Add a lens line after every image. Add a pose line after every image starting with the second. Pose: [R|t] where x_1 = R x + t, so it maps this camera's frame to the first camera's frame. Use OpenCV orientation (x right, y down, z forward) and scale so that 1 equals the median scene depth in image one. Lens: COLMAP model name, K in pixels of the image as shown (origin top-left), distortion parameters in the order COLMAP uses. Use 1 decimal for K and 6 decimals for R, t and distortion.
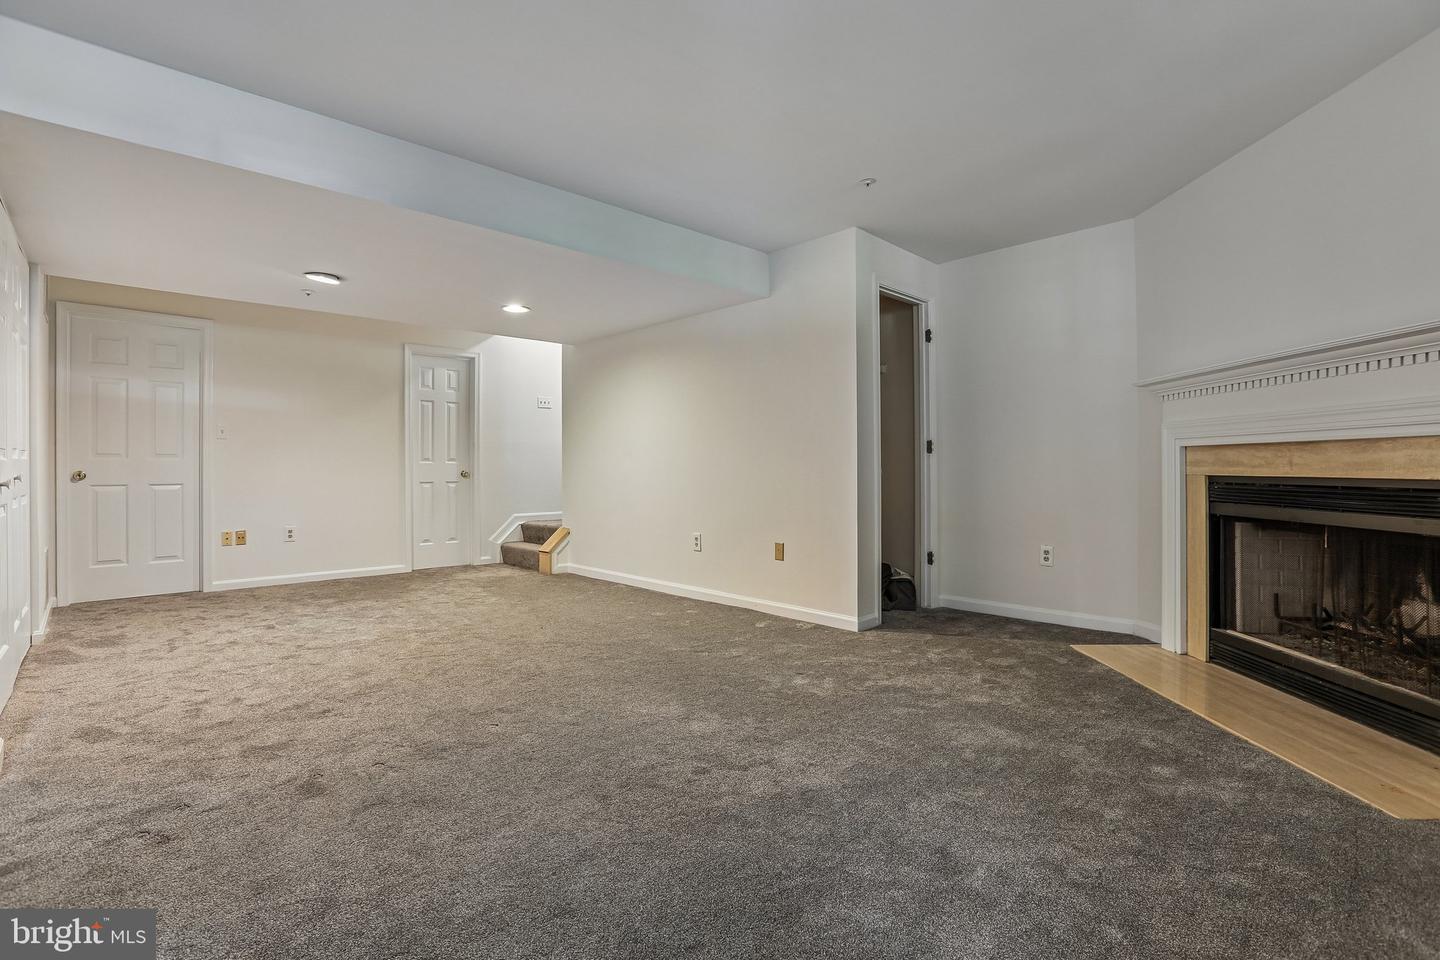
lens RADIAL K [[662.8, 0, 720.0], [0, 662.8, 480.0], [0, 0, 1]] dist [-0.055306, 0.018257]
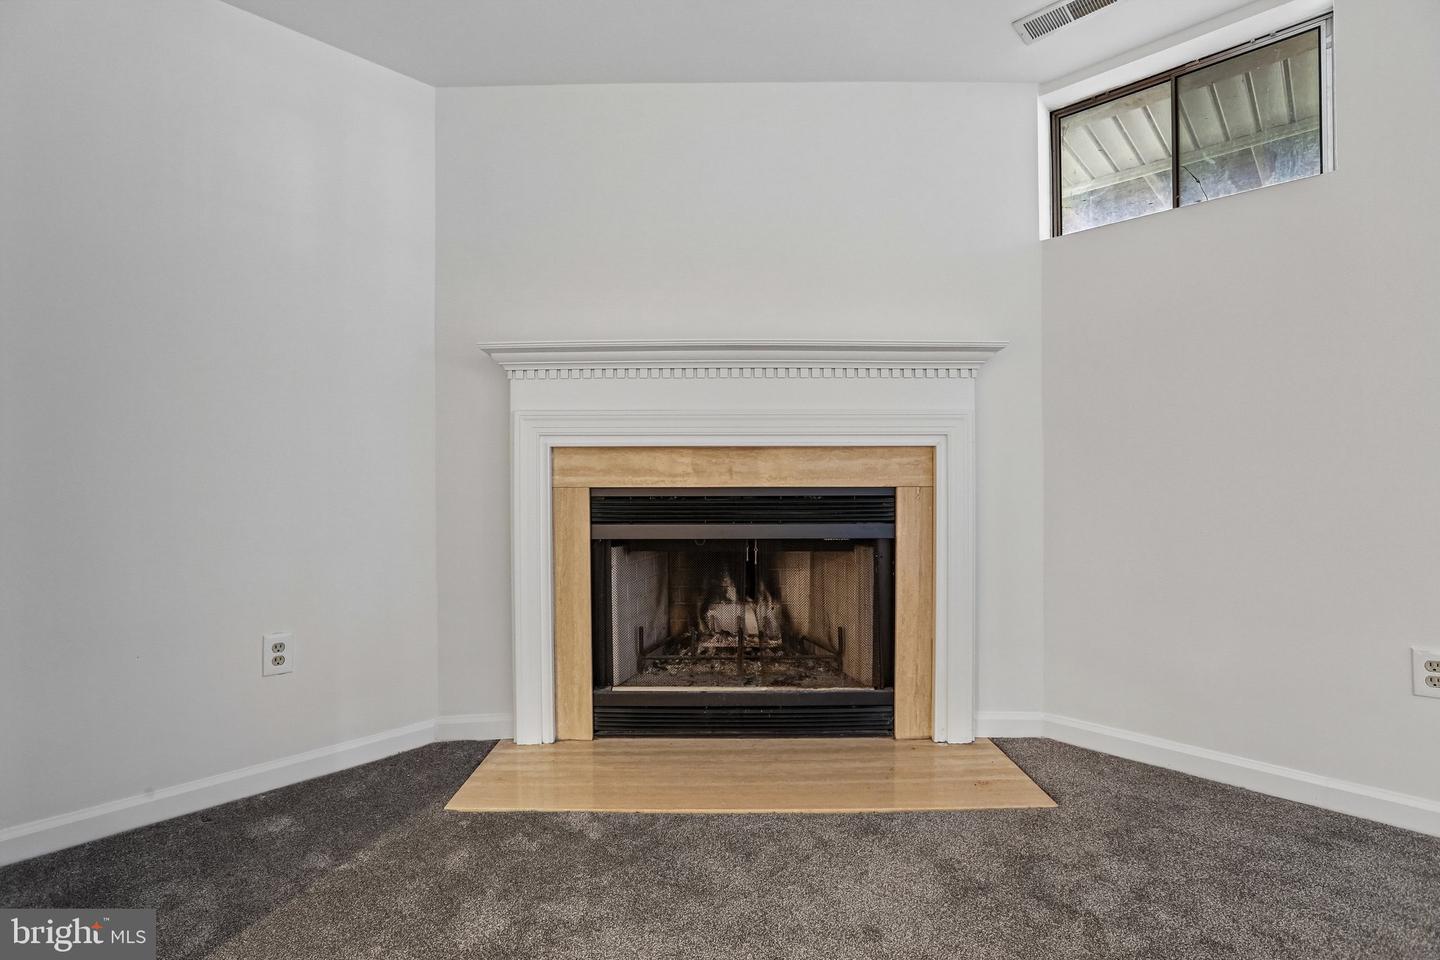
lens RADIAL K [[662.8, 0, 720.0], [0, 662.8, 480.0], [0, 0, 1]] dist [-0.055306, 0.018257]
pose [[-0.017405, 0.001268, 0.999848, -0.000710], [0.022059, 0.999756, -0.000884, -0.012496], [-0.999605, 0.022040, -0.017429, 0.926277]]
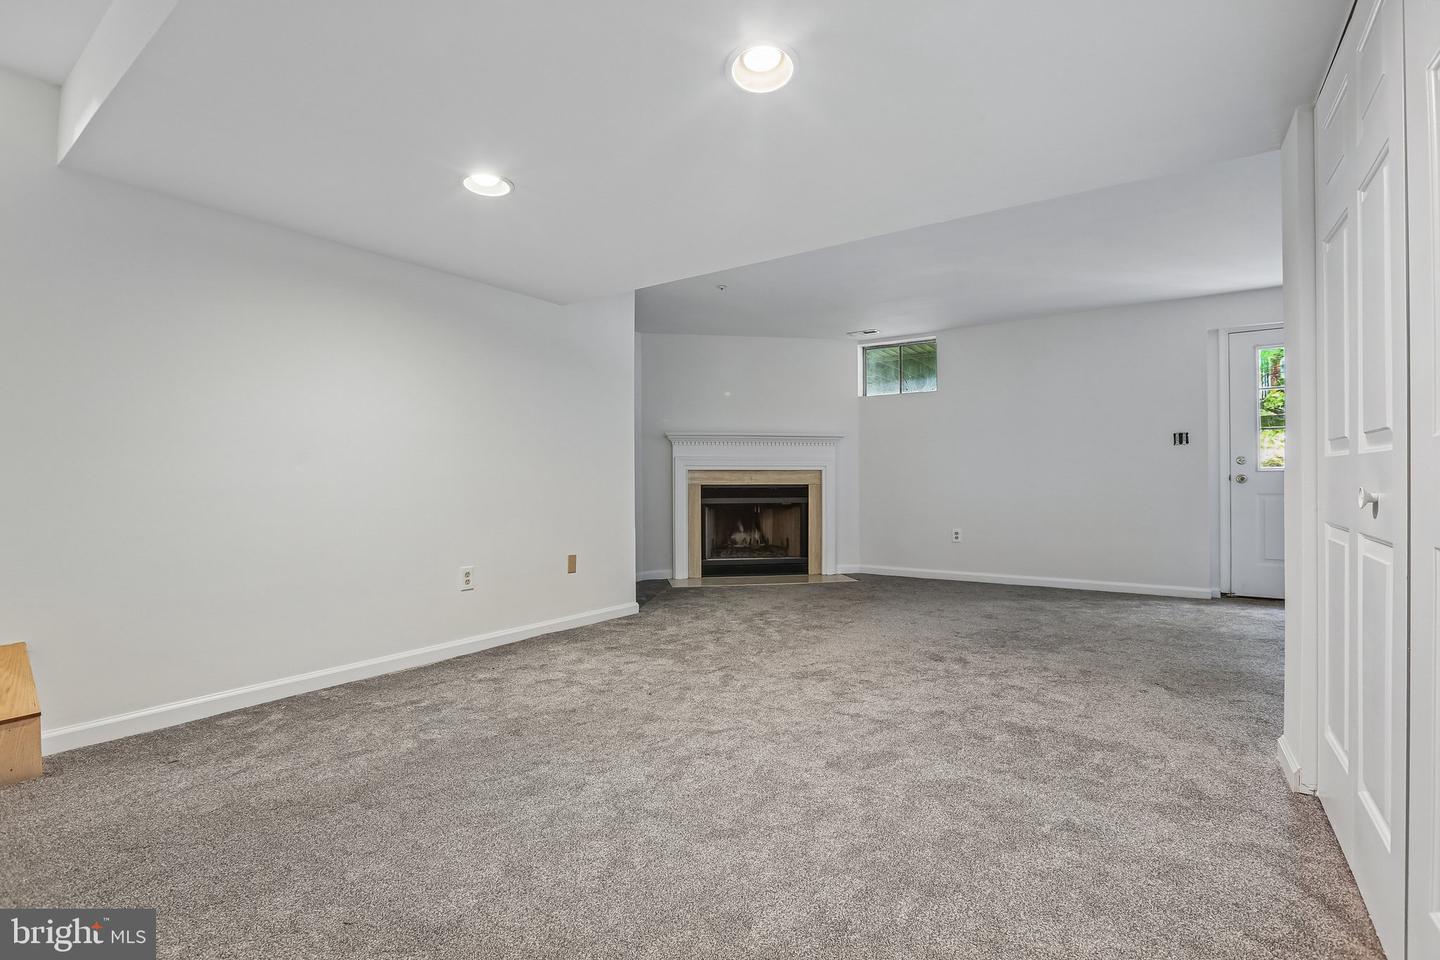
lens RADIAL K [[662.8, 0, 720.0], [0, 662.8, 480.0], [0, 0, 1]] dist [-0.055306, 0.018257]
pose [[-0.186606, 0.005564, 0.982419, -1.384881], [0.023035, 0.999734, -0.001287, -0.019265], [-0.982165, 0.022390, -0.186685, 1.422610]]
